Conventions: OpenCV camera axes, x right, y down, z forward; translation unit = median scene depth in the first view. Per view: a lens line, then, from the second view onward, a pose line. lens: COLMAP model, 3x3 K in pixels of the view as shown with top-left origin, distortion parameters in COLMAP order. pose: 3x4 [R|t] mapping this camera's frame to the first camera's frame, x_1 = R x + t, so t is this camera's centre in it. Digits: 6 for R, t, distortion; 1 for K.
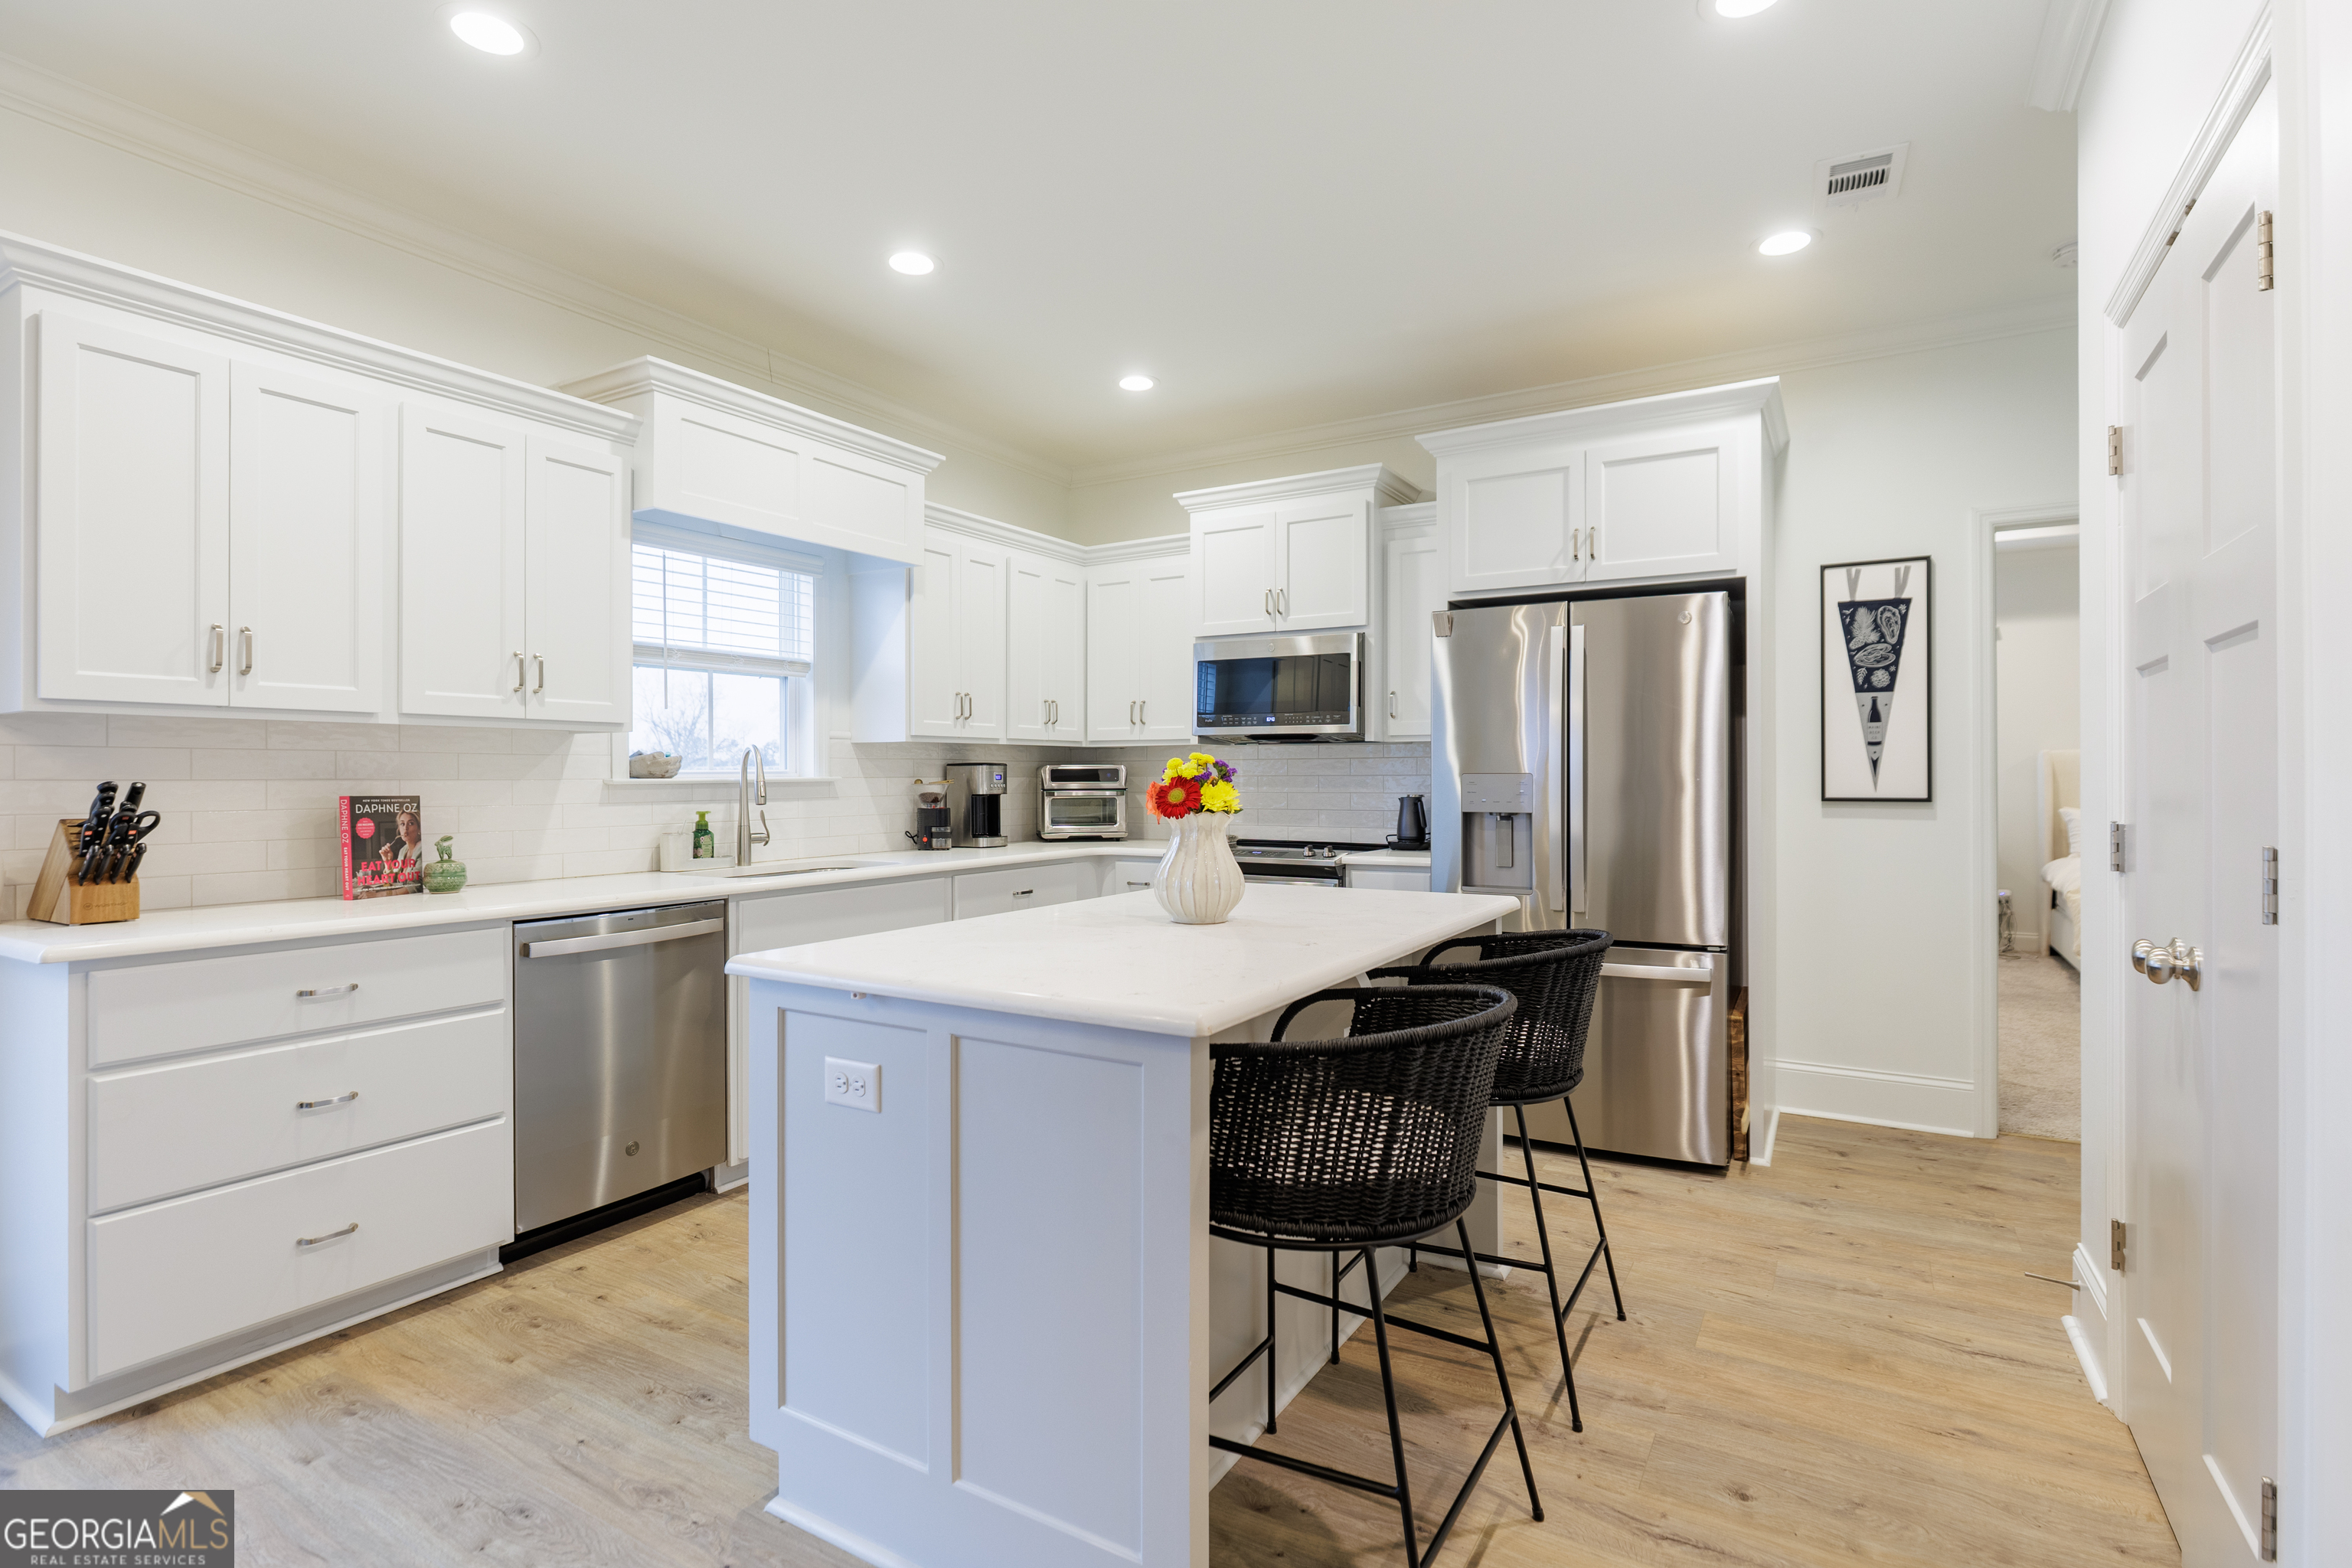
lens RADIAL K [[1139.6, 0, 1176.0], [0, 1139.6, 784.0], [0, 0, 1]] dist [0.000451, 0.000012]
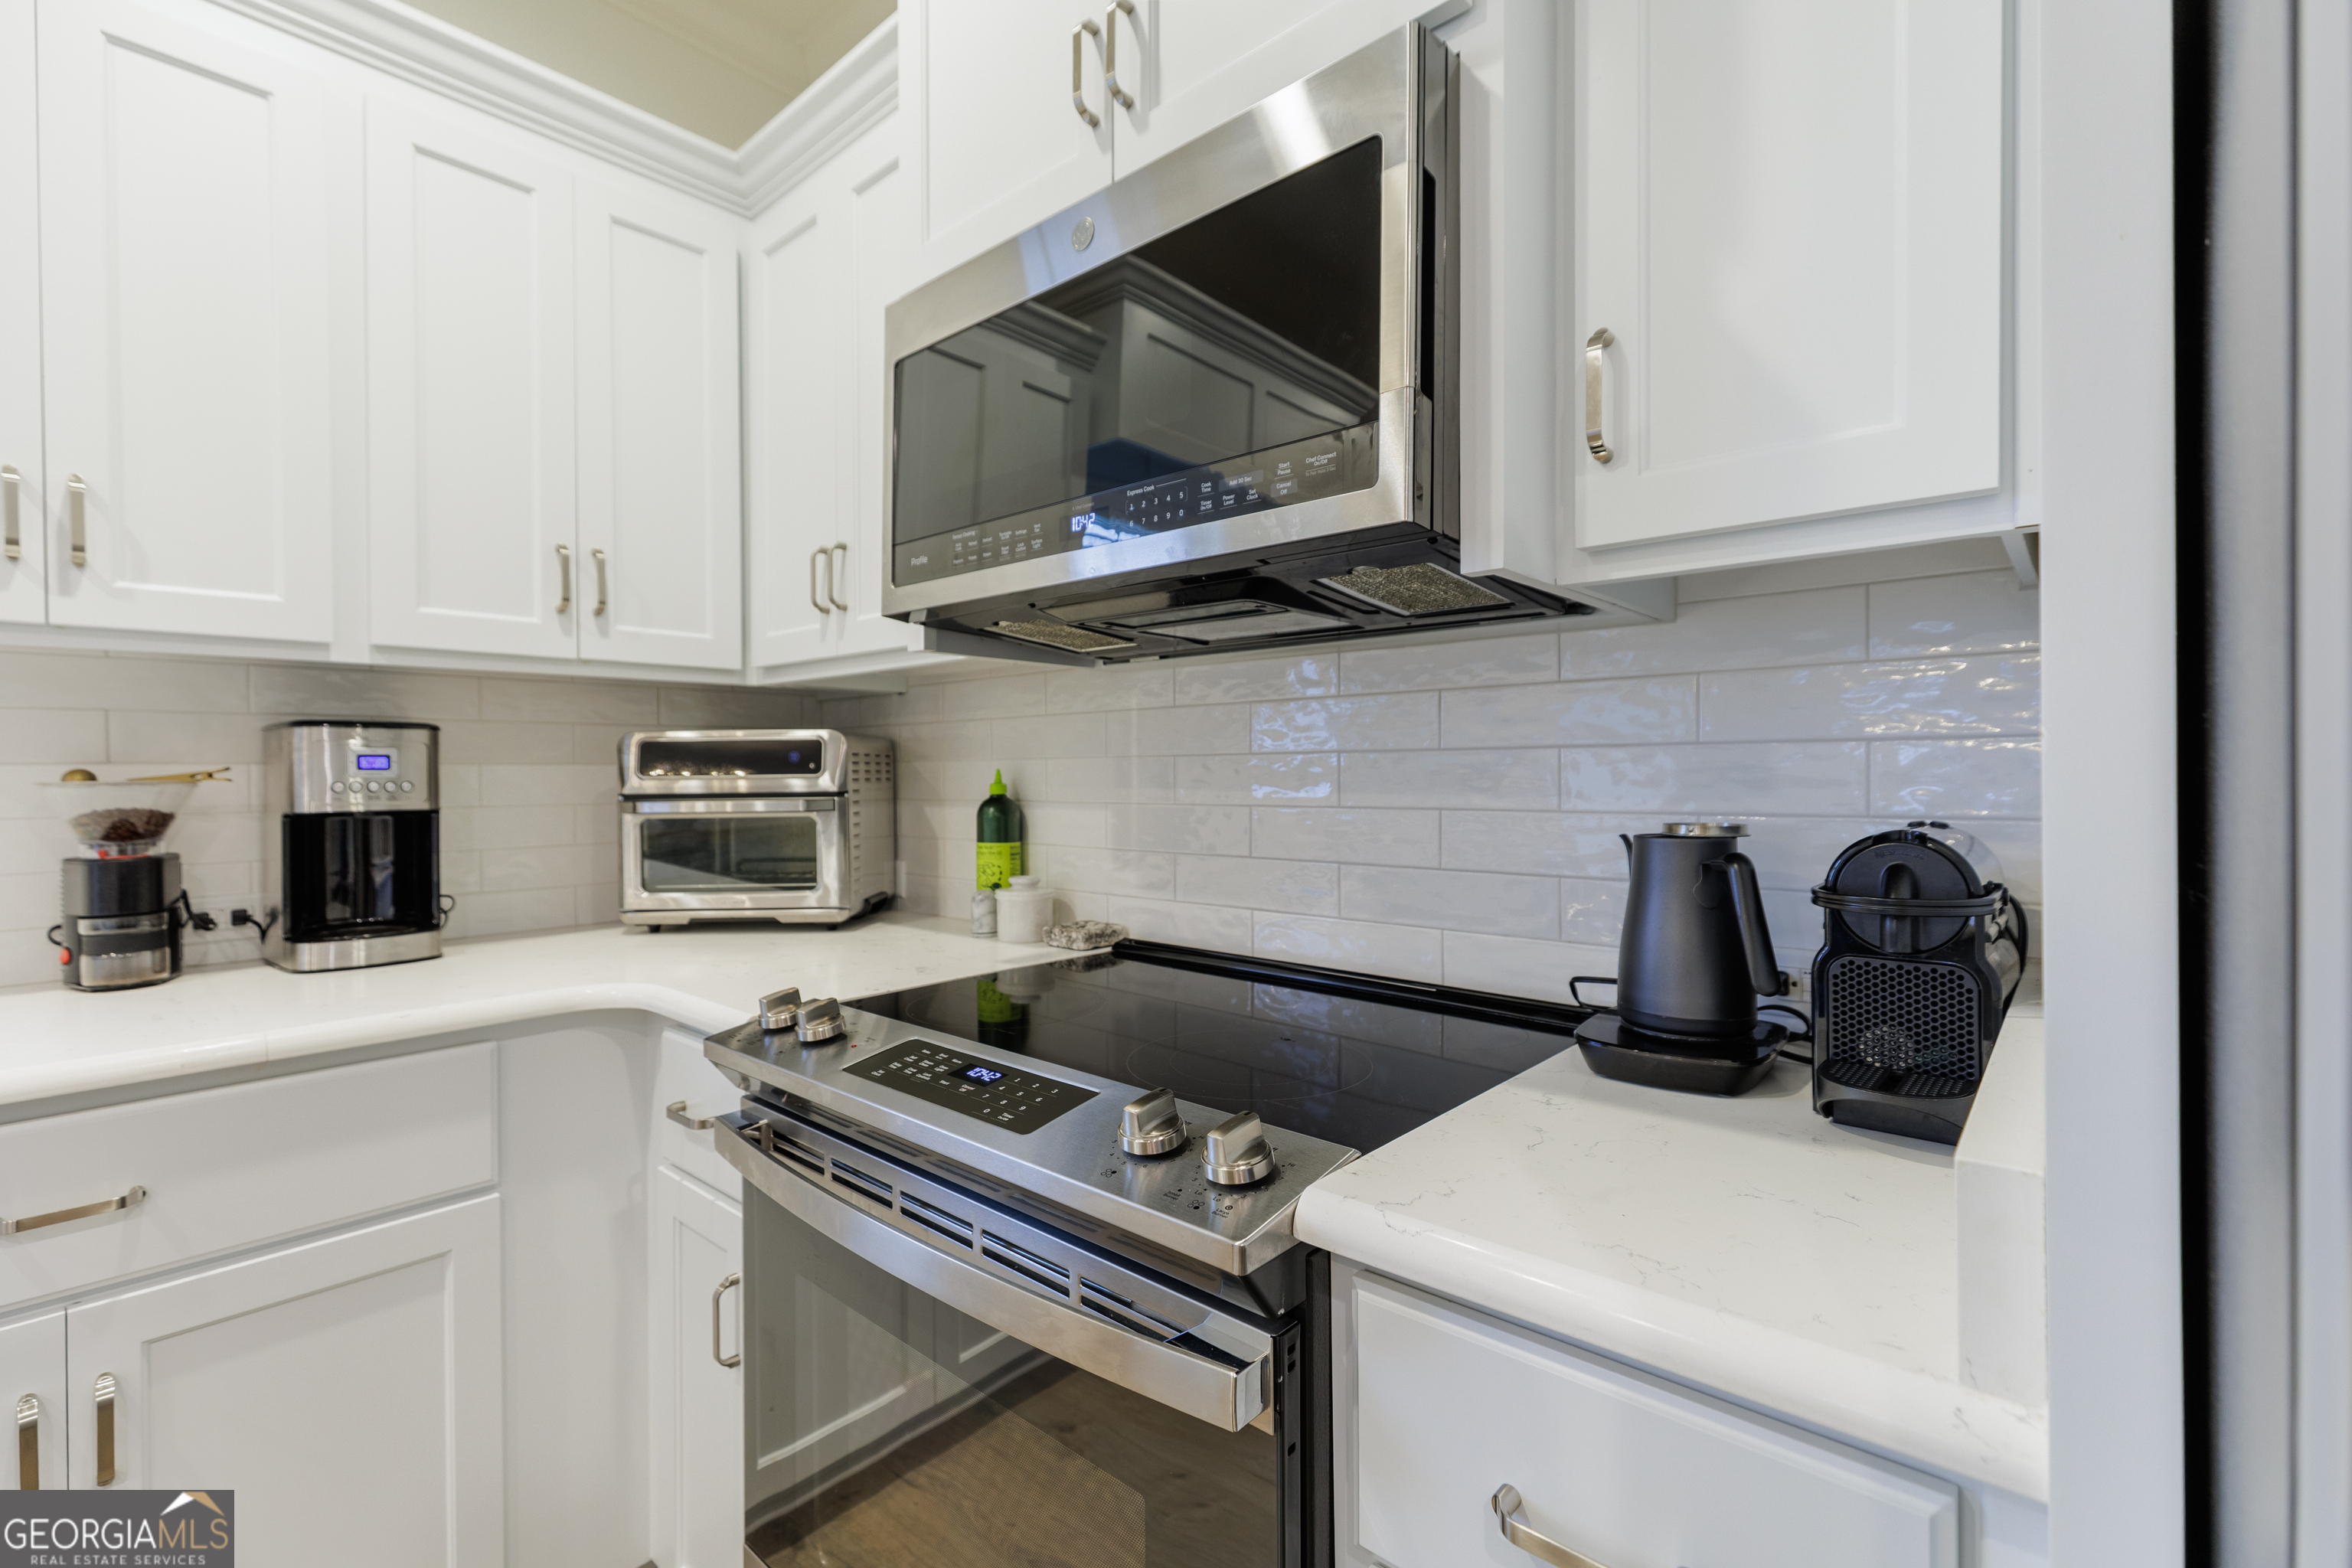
lens RADIAL K [[1033.1, 0, 1176.0], [0, 1033.1, 784.0], [0, 0, 1]] dist [0.001216, 0.000452]
pose [[0.983557, -0.004275, -0.180546, 0.129601], [0.005971, 0.999943, 0.008851, -0.001239], [0.180498, -0.009784, 0.983527, 0.702242]]
